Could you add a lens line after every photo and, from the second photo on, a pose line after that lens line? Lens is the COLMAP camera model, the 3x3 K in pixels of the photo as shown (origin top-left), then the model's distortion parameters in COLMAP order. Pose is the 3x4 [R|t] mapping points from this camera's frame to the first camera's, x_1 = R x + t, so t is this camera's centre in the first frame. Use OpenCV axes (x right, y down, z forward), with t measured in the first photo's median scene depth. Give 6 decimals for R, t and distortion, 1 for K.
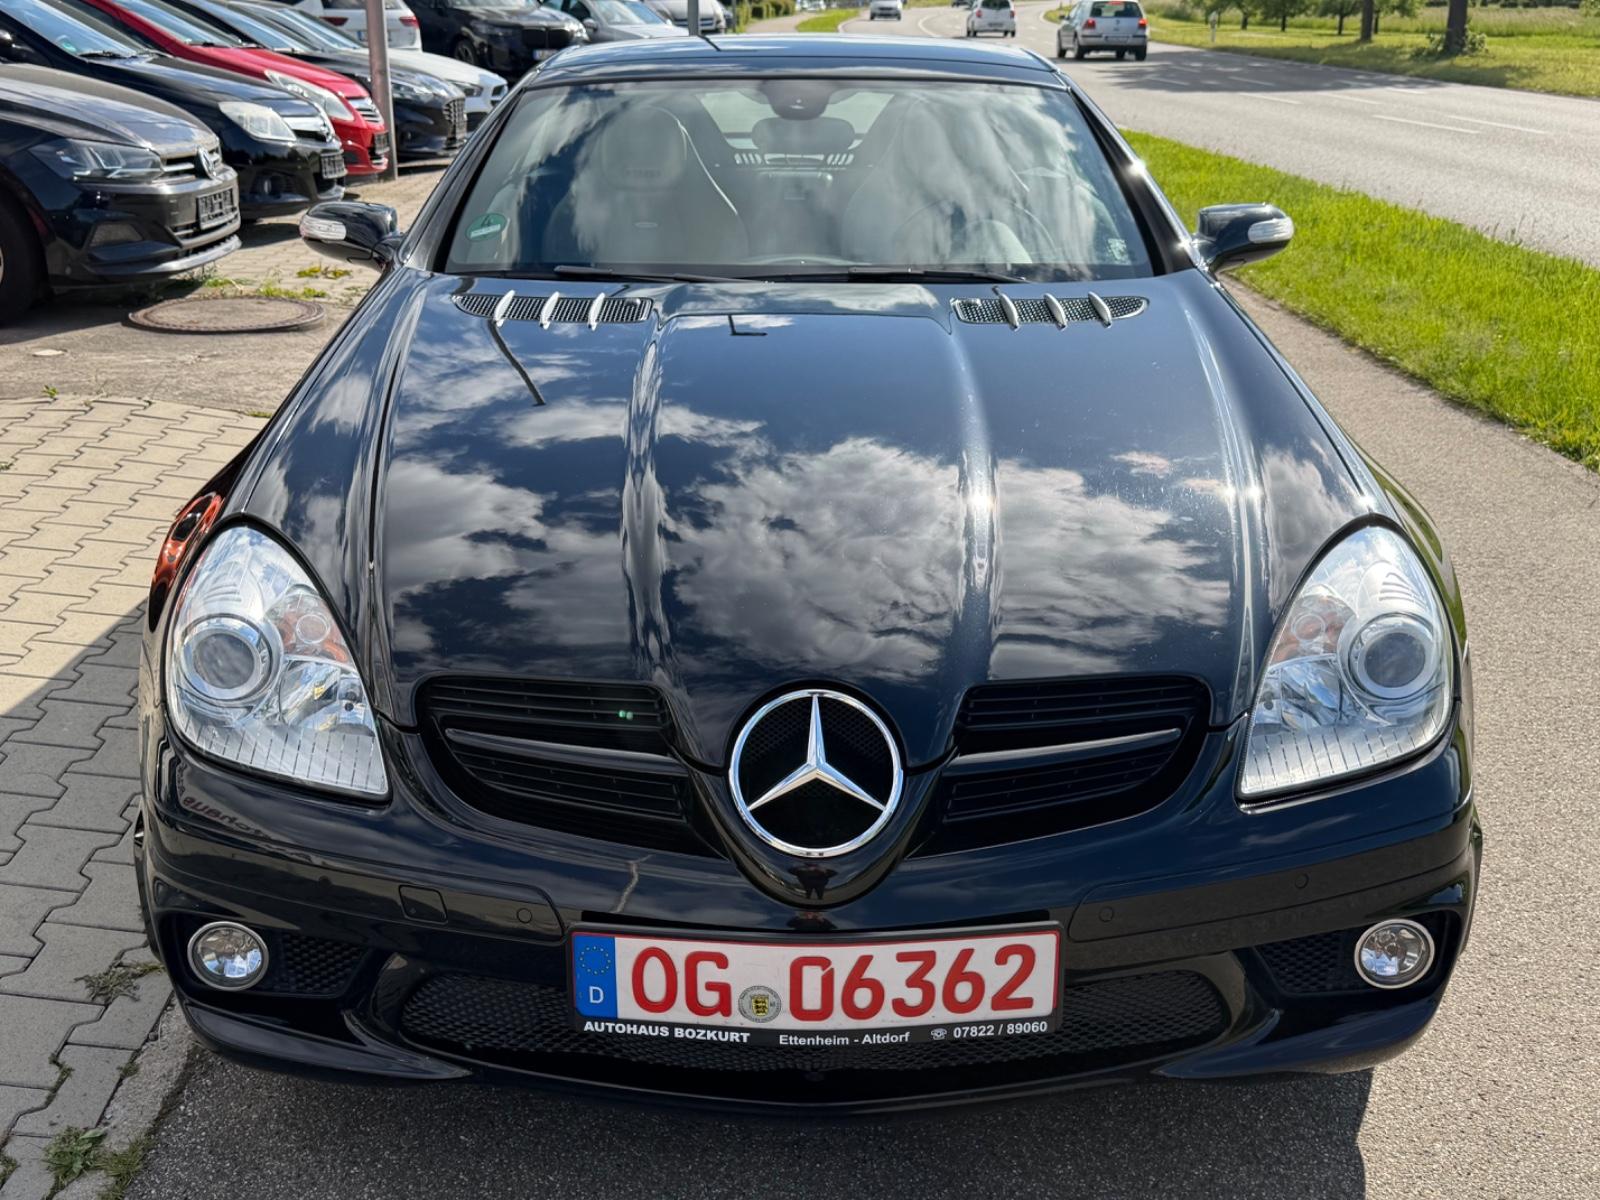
lens RADIAL K [[1725.6, 0, 801.8], [0, 1725.6, 612.9], [0, 0, 1]] dist [0.176086, -0.365772]
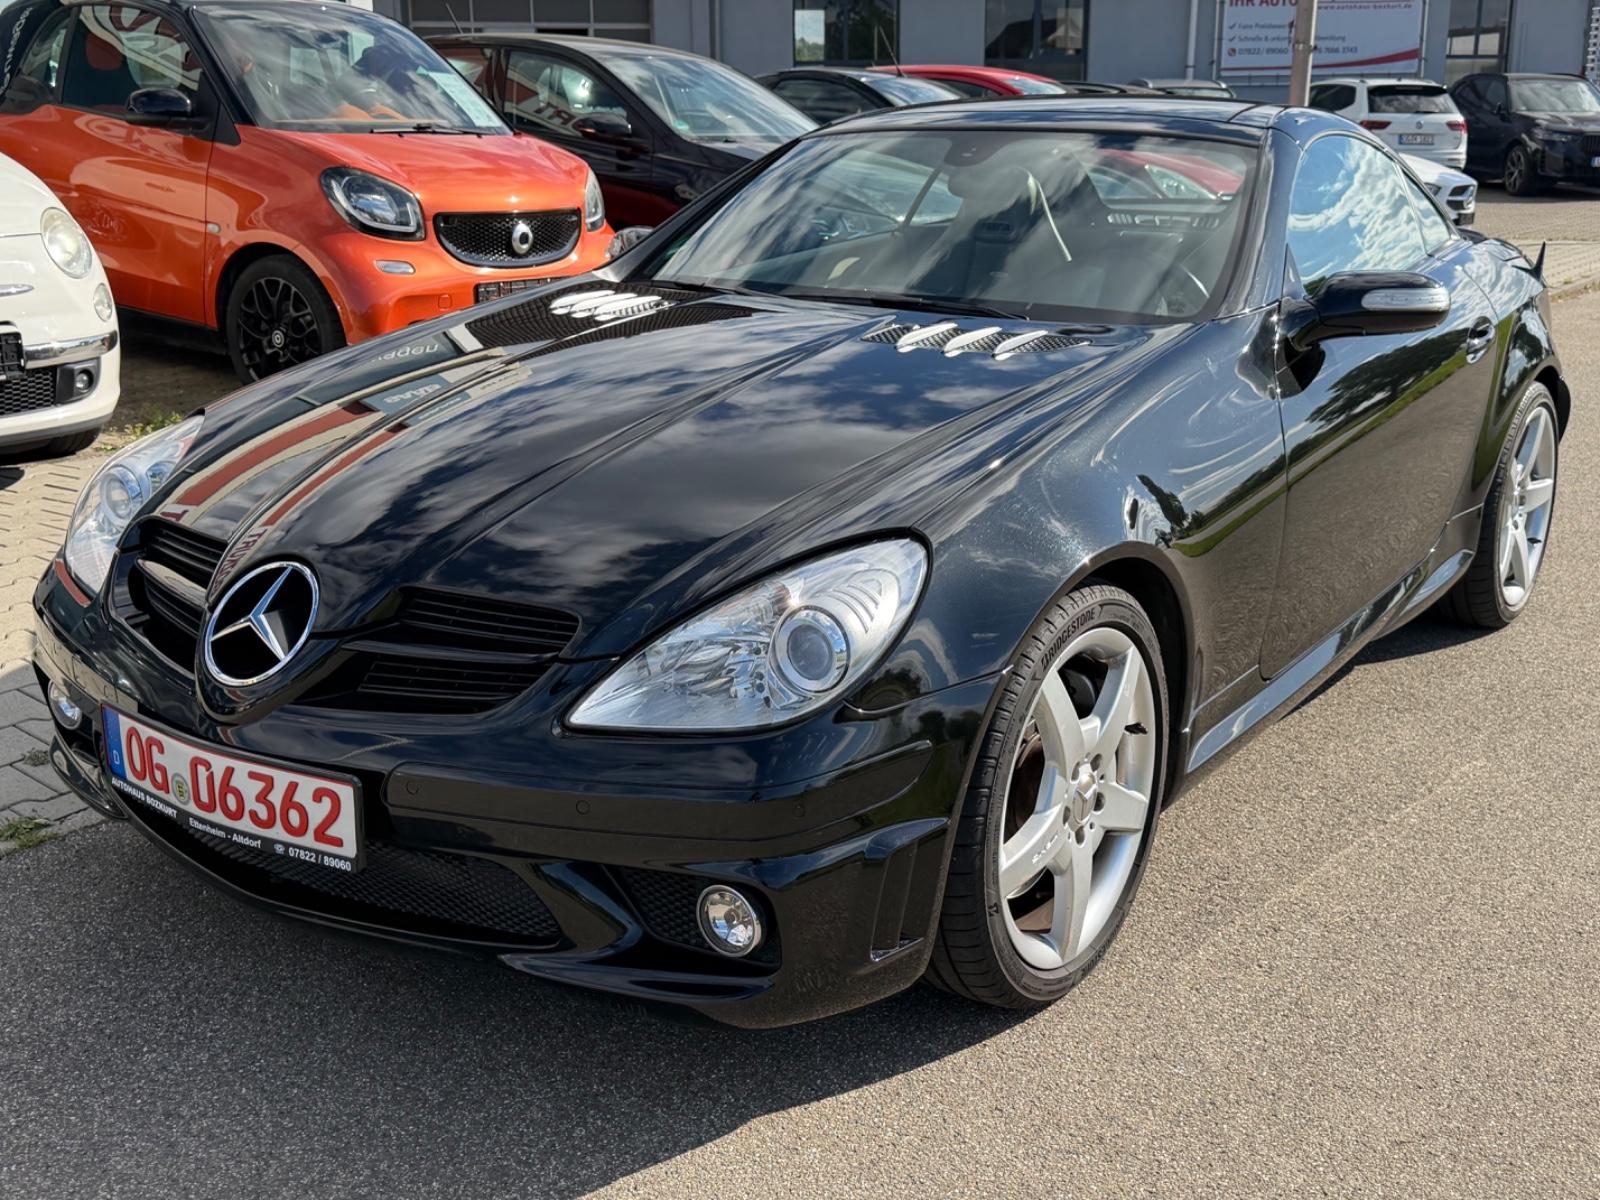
lens RADIAL K [[1725.6, 0, 801.8], [0, 1725.6, 612.9], [0, 0, 1]] dist [0.176086, -0.365772]
pose [[0.815003, 0.171813, -0.553399, 1.024729], [-0.203315, 0.979103, 0.004553, 0.000484], [0.542617, 0.108803, 0.832904, 0.160858]]
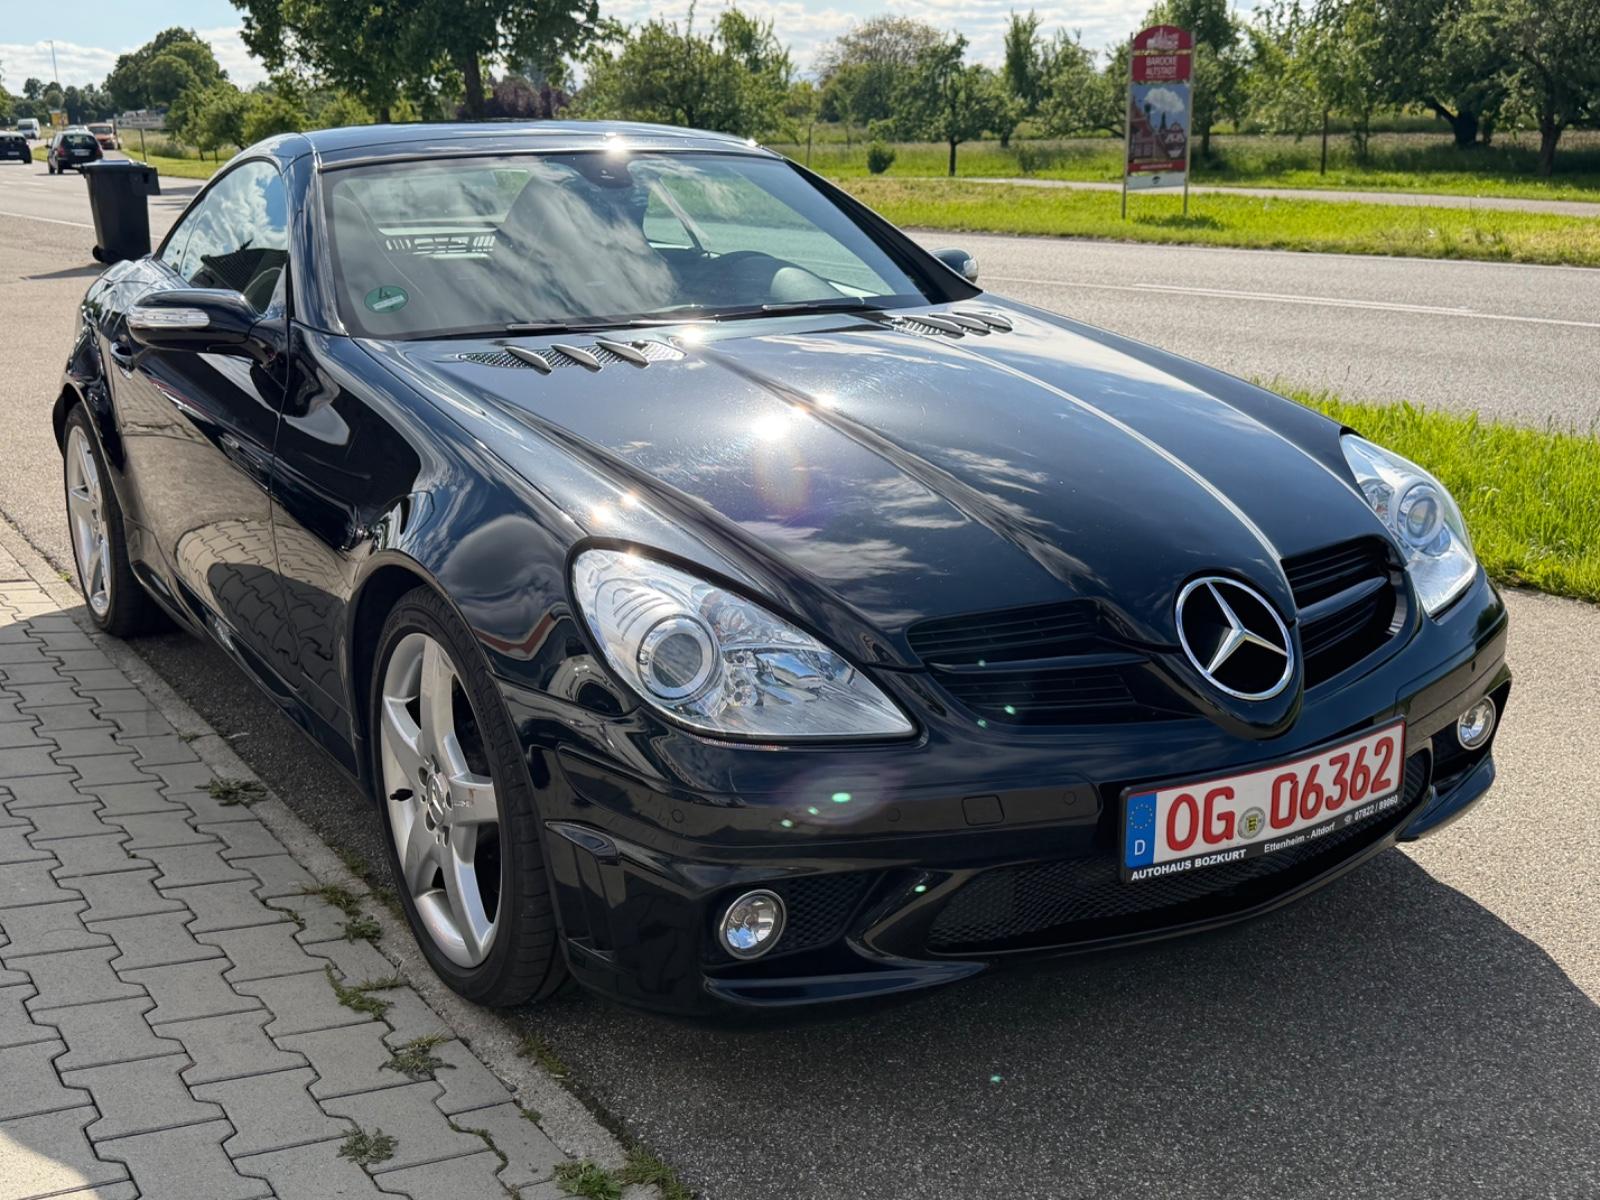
lens RADIAL K [[1725.6, 0, 801.8], [0, 1725.6, 612.9], [0, 0, 1]] dist [0.176086, -0.365772]
pose [[0.851995, -0.155145, 0.500035, -0.891176], [0.191235, 0.981312, -0.021370, 0.041819], [-0.487375, 0.113832, 0.865741, 0.056182]]
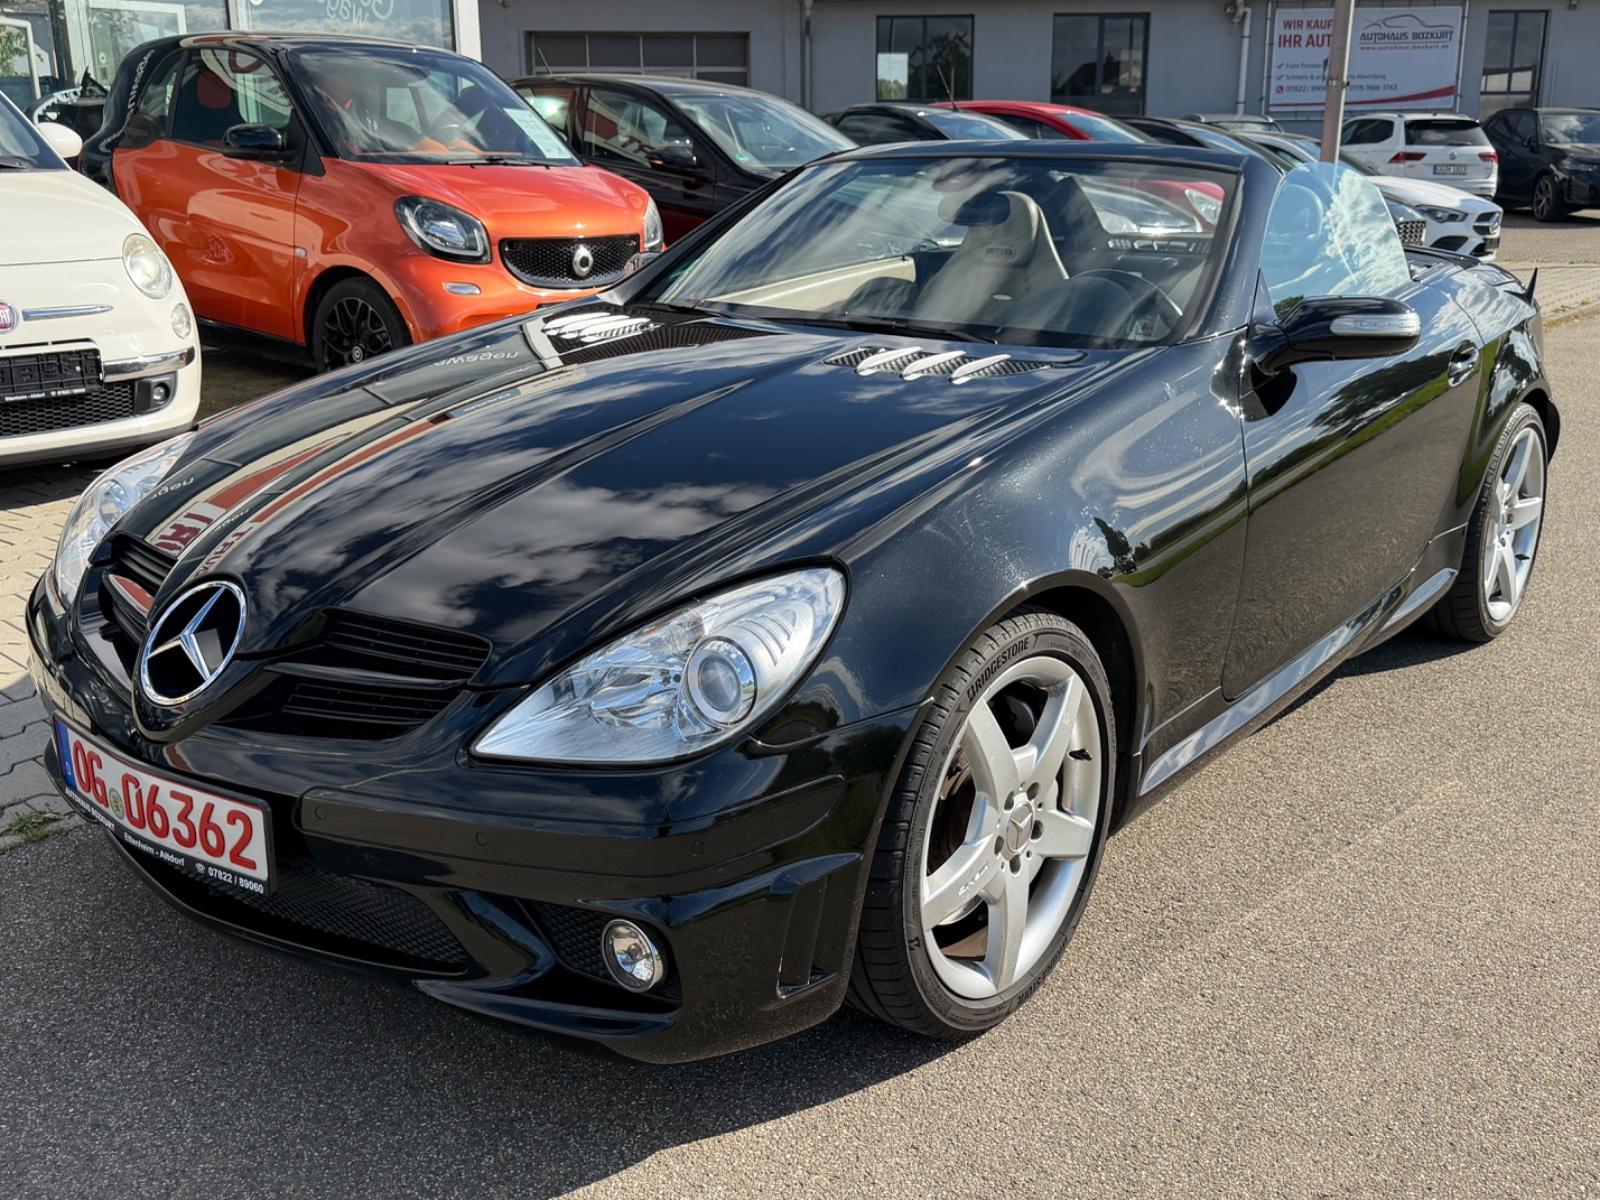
lens RADIAL K [[1559.6, 0, 800.8], [0, 1559.6, 595.3], [0, 0, 1]] dist [0.120515, -0.217964]
pose [[0.781534, 0.180925, -0.597051, 1.039551], [-0.214908, 0.976525, 0.014605, -0.053483], [0.585678, 0.116897, 0.802070, 0.331354]]
